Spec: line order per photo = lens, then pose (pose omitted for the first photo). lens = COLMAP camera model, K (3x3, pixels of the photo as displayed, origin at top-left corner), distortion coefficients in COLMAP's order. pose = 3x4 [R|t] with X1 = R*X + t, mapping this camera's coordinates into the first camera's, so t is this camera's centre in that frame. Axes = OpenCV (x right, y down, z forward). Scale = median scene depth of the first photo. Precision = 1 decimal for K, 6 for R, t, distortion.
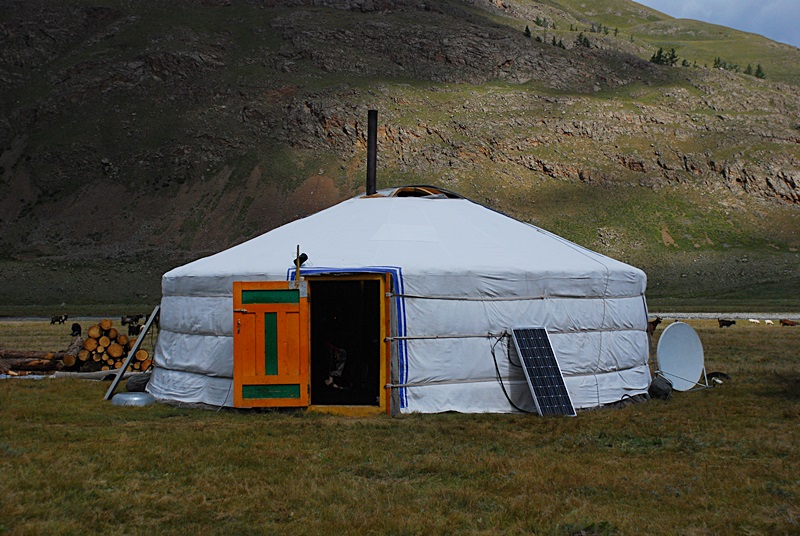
lens RADIAL K [[1371.3, 0, 402.9], [0, 1371.3, 269.9], [0, 0, 1]] dist [0.402808, 0.000000]
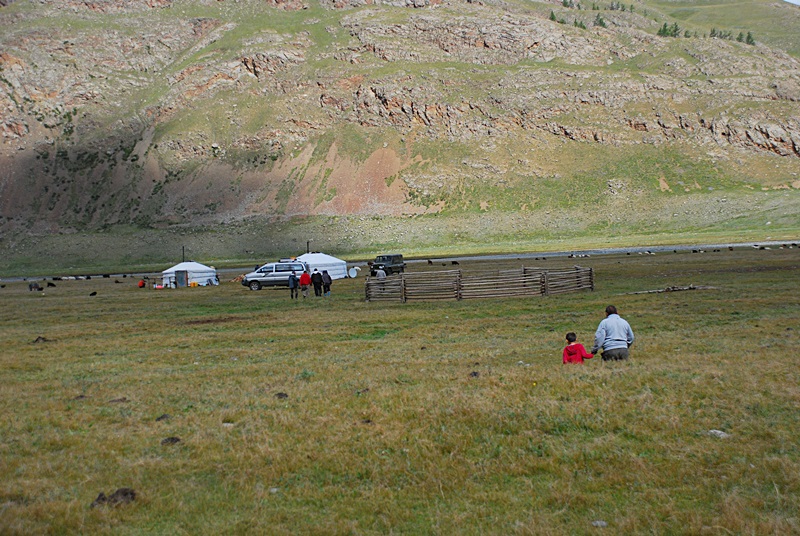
lens RADIAL K [[1325.7, 0, 398.3], [0, 1325.7, 270.1], [0, 0, 1]] dist [0.312840, 0.000000]
pose [[0.996384, -0.047998, -0.070107, 0.030032], [0.050949, 0.997863, 0.040916, -0.007265], [0.067994, -0.044340, 0.996700, -0.190832]]
